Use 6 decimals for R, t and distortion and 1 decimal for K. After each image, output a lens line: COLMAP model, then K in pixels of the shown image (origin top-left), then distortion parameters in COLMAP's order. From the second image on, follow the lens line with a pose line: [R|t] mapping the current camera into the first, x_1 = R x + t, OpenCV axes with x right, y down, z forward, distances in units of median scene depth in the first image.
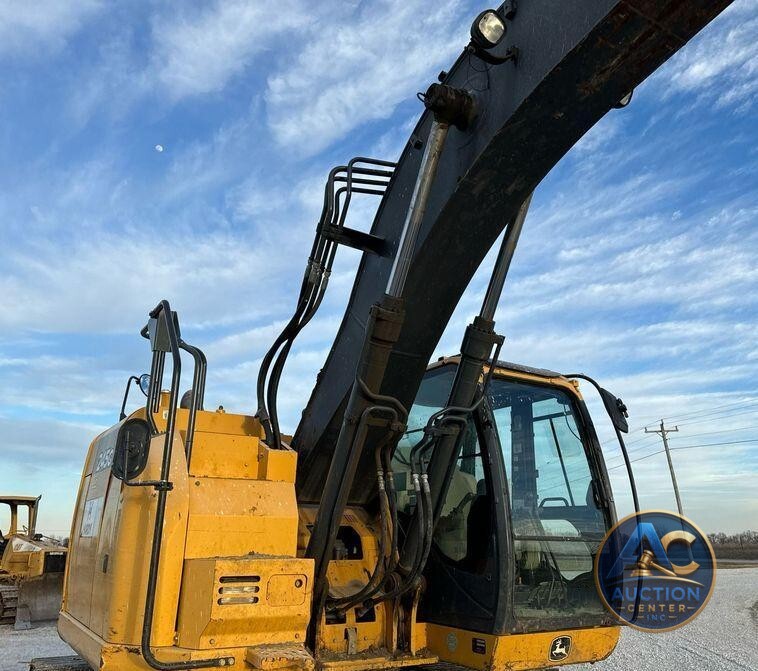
lens RADIAL K [[663.0, 0, 408.1], [0, 663.0, 344.0], [0, 0, 1]] dist [0.042264, -0.010070]
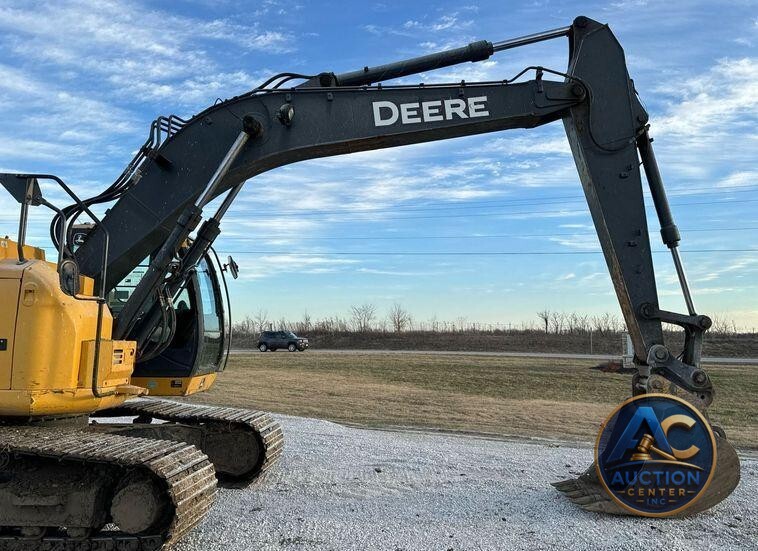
lens RADIAL K [[613.8, 0, 438.2], [0, 613.8, 260.3], [0, 0, 1]] dist [0.105792, -0.151870]
pose [[0.484889, 0.106712, 0.868041, -1.100073], [-0.250977, 0.967760, 0.021226, -0.123883], [-0.837791, -0.228150, 0.496039, -0.445094]]
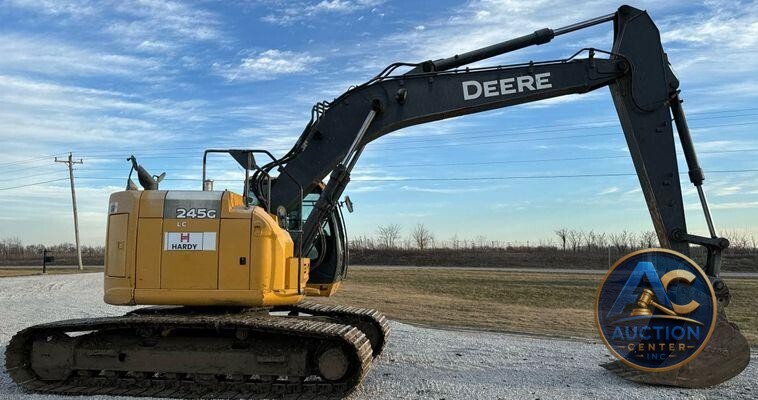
lens RADIAL K [[595.5, 0, 365.6], [0, 595.5, 213.7], [0, 0, 1]] dist [0.099858, -0.234495]
pose [[0.597093, 0.050377, 0.800588, -1.723811], [-0.226274, 0.968075, 0.107844, -0.149615], [-0.769597, -0.245545, 0.589430, -0.502364]]
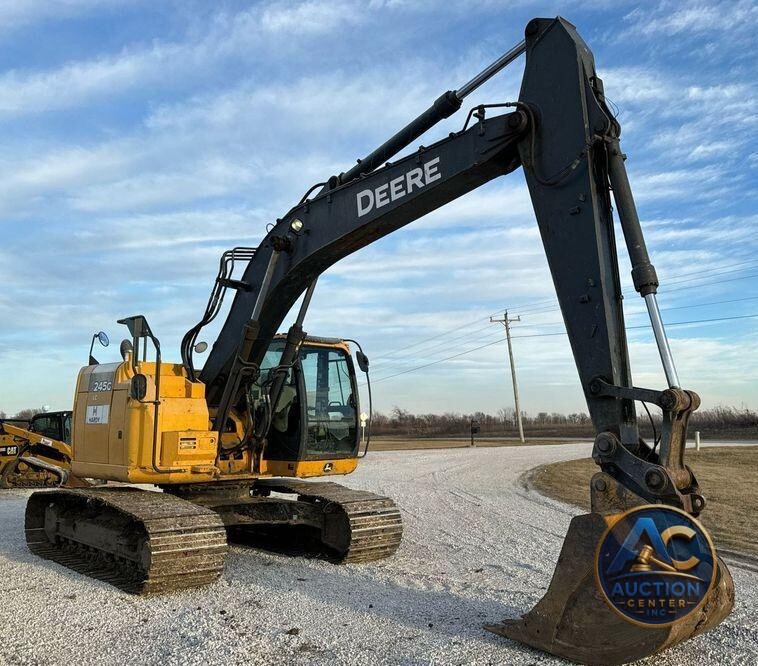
lens RADIAL K [[780.9, 0, 440.7], [0, 780.9, 341.6], [0, 0, 1]] dist [0.151246, -0.010475]
pose [[0.972625, 0.013955, 0.231963, -0.026072], [-0.055759, 0.983049, 0.174658, -0.455524], [-0.225593, -0.182810, 0.956916, -1.569015]]
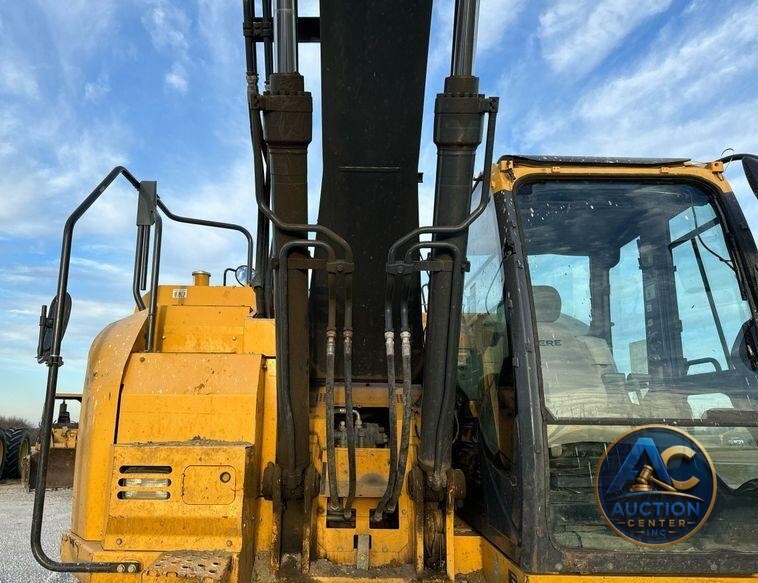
lens RADIAL K [[578.5, 0, 349.6], [0, 578.5, 297.6], [0, 0, 1]] dist [0.021835, -0.003081]
pose [[0.839107, -0.115502, -0.531562, 0.290021], [0.151208, 0.988211, 0.023965, 0.134676], [0.522528, -0.100486, 0.846680, 0.448399]]
